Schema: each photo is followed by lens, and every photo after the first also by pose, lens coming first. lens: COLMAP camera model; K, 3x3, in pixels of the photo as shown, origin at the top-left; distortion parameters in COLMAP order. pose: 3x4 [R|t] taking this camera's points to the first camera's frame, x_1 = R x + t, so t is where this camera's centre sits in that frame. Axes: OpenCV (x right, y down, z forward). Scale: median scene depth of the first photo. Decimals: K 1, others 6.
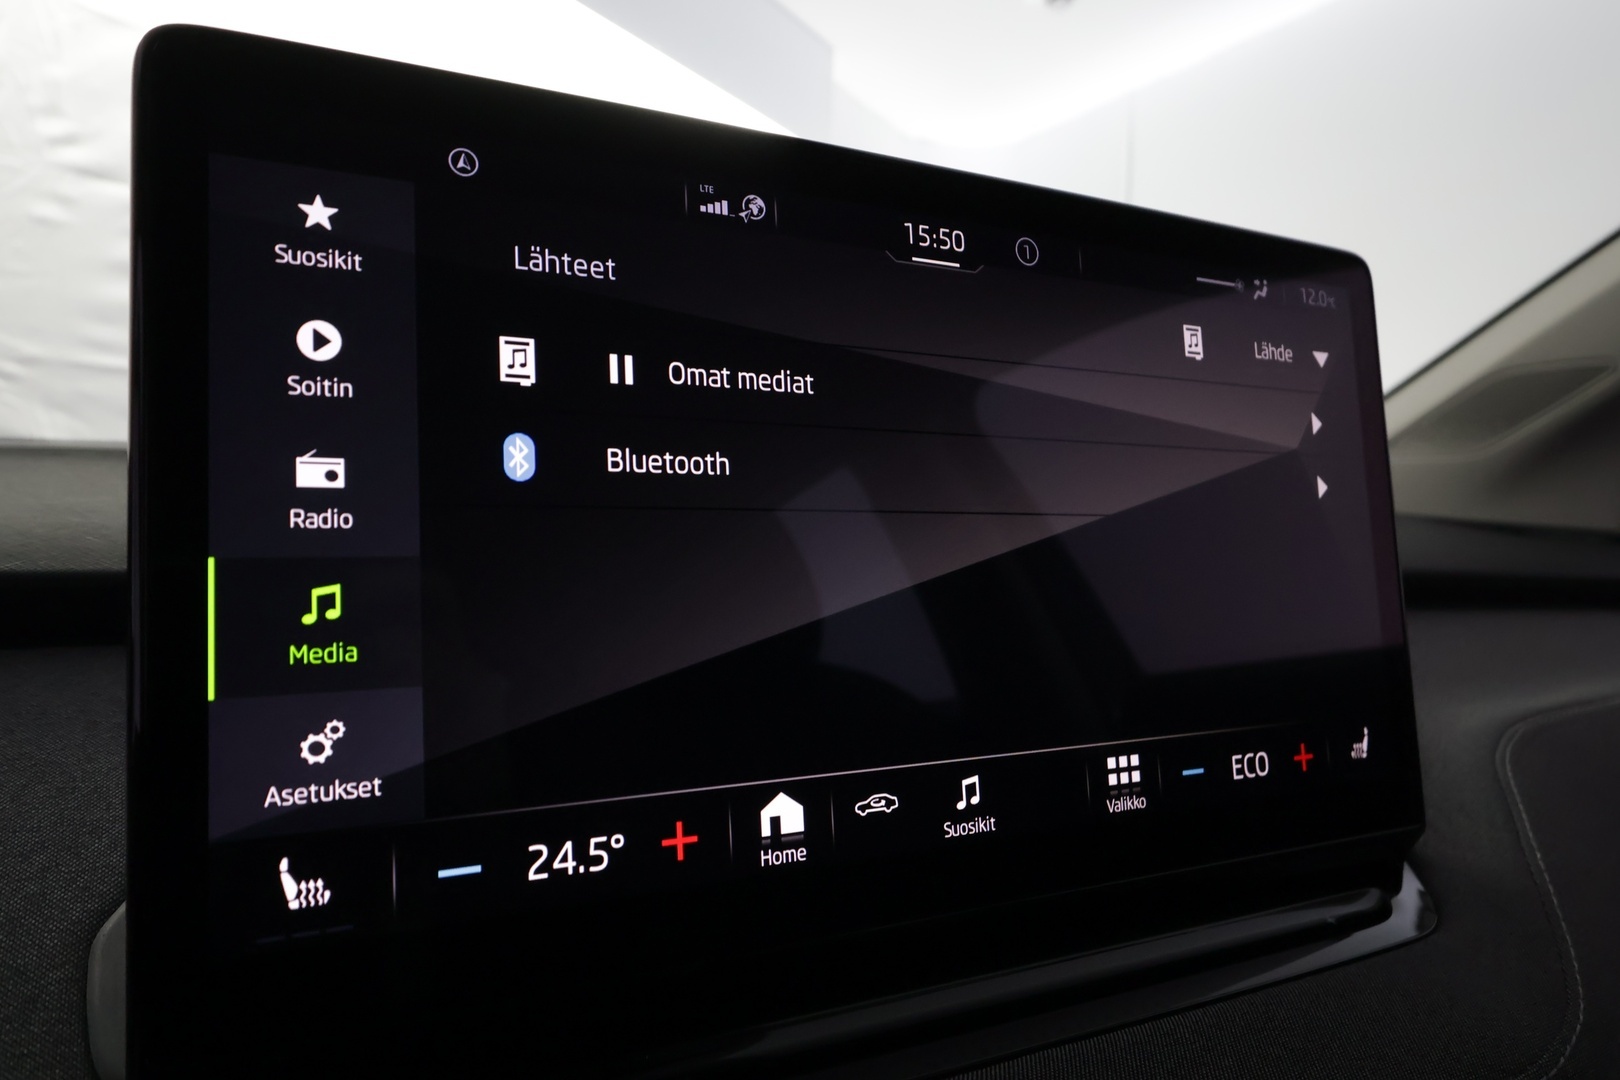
lens RADIAL K [[1154.4, 0, 808.9], [0, 1154.4, 452.9], [0, 0, 1]] dist [0.003249, 0.013248]
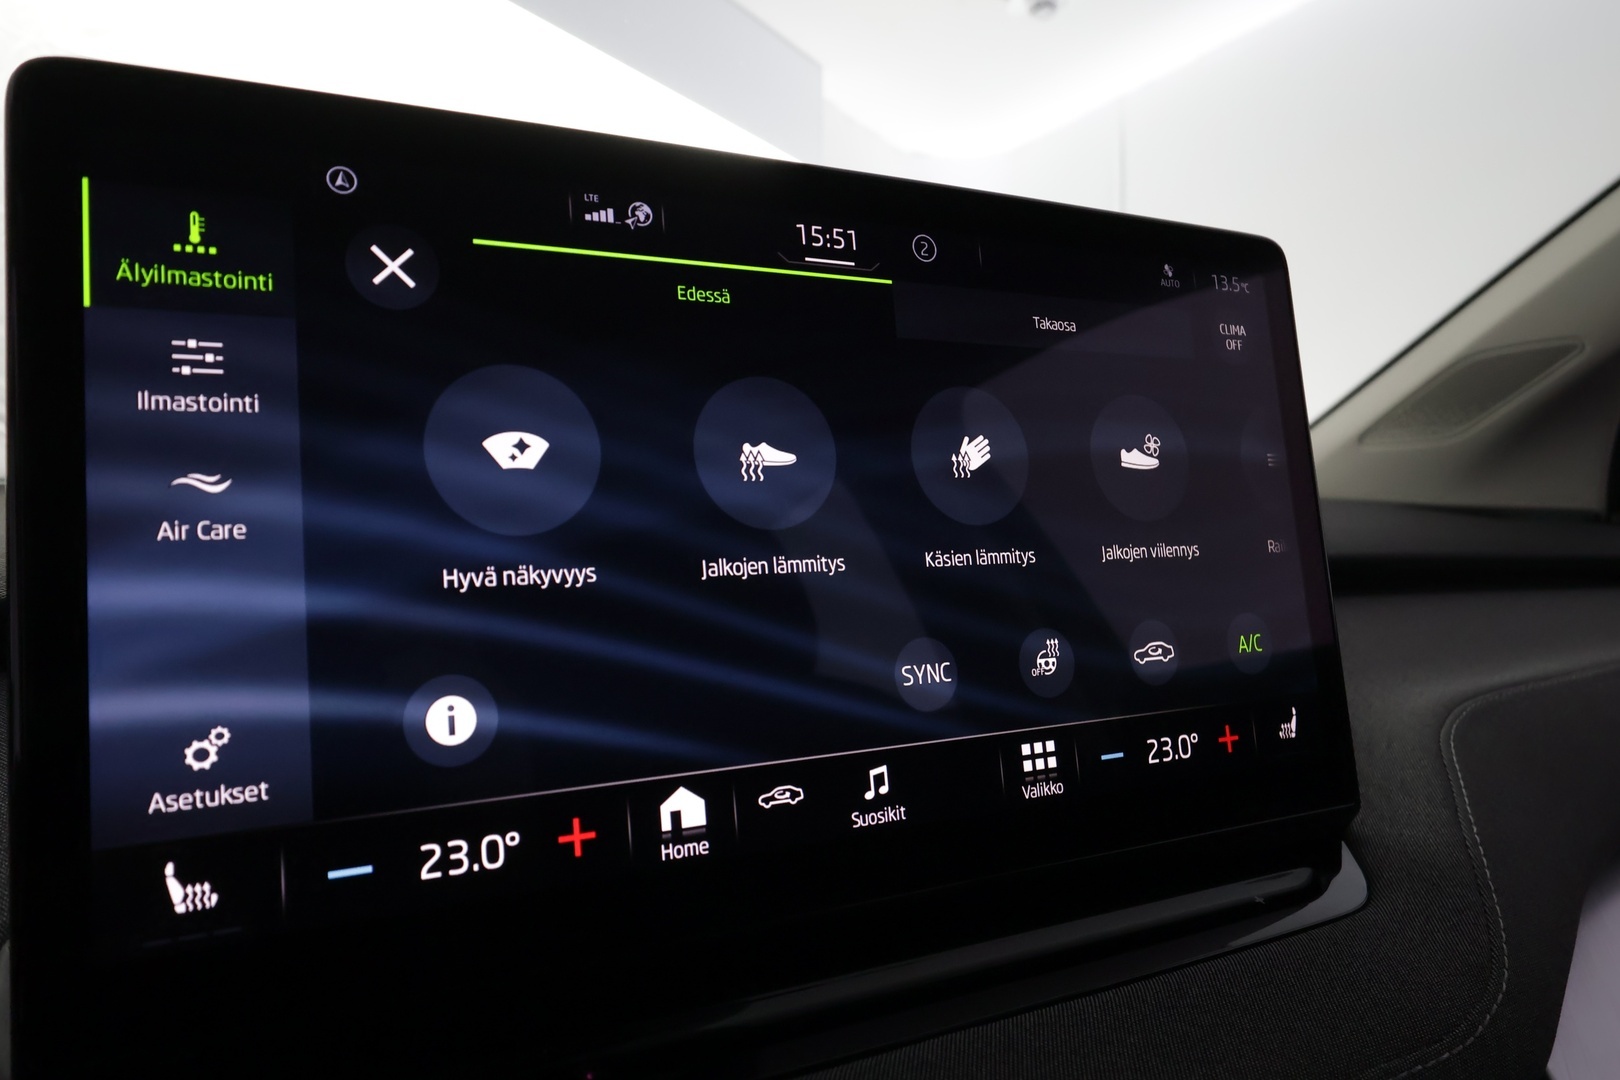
lens RADIAL K [[1154.4, 0, 805.0], [0, 1154.4, 451.7], [0, 0, 1]] dist [0.003249, 0.013248]
pose [[0.999134, -0.039370, -0.013473, 0.100956], [0.039150, 0.999101, -0.016258, 0.019220], [0.014100, 0.015717, 0.999777, -0.015567]]
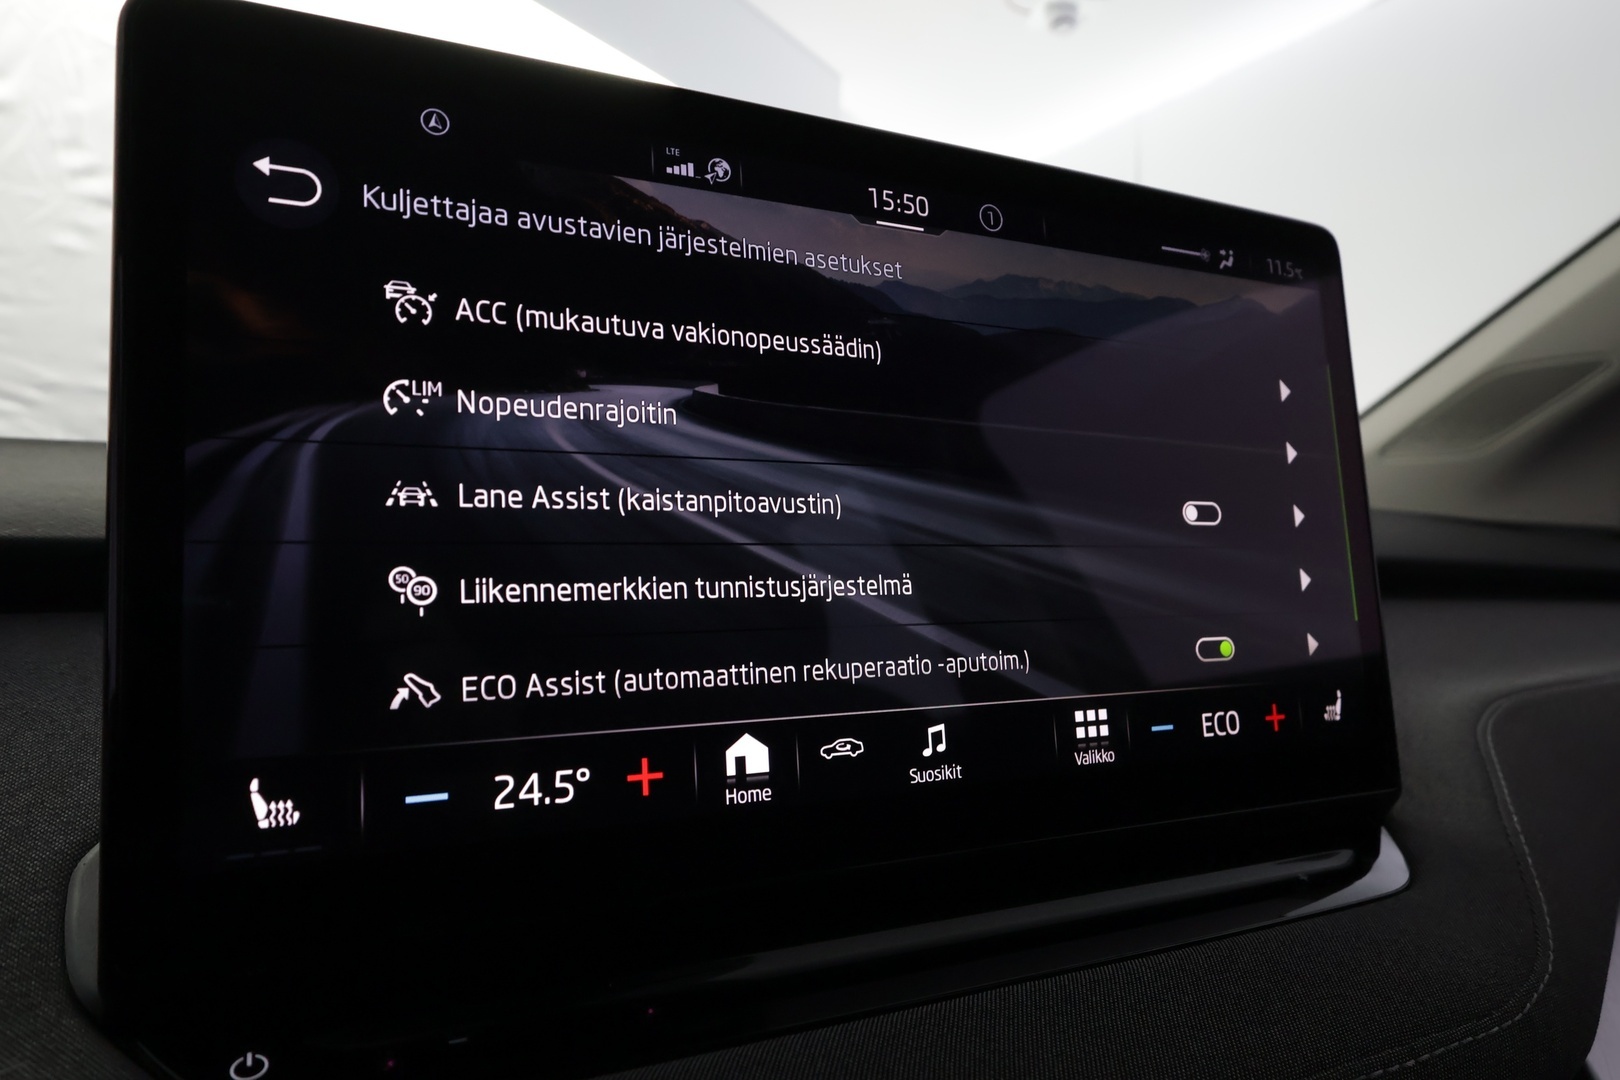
lens RADIAL K [[1154.4, 0, 807.9], [0, 1154.4, 449.2], [0, 0, 1]] dist [0.003249, 0.013248]
pose [[0.999872, -0.008005, -0.013833, 0.042970], [0.007604, 0.999557, -0.028786, 0.066527], [0.014057, 0.028677, 0.999490, -0.026233]]
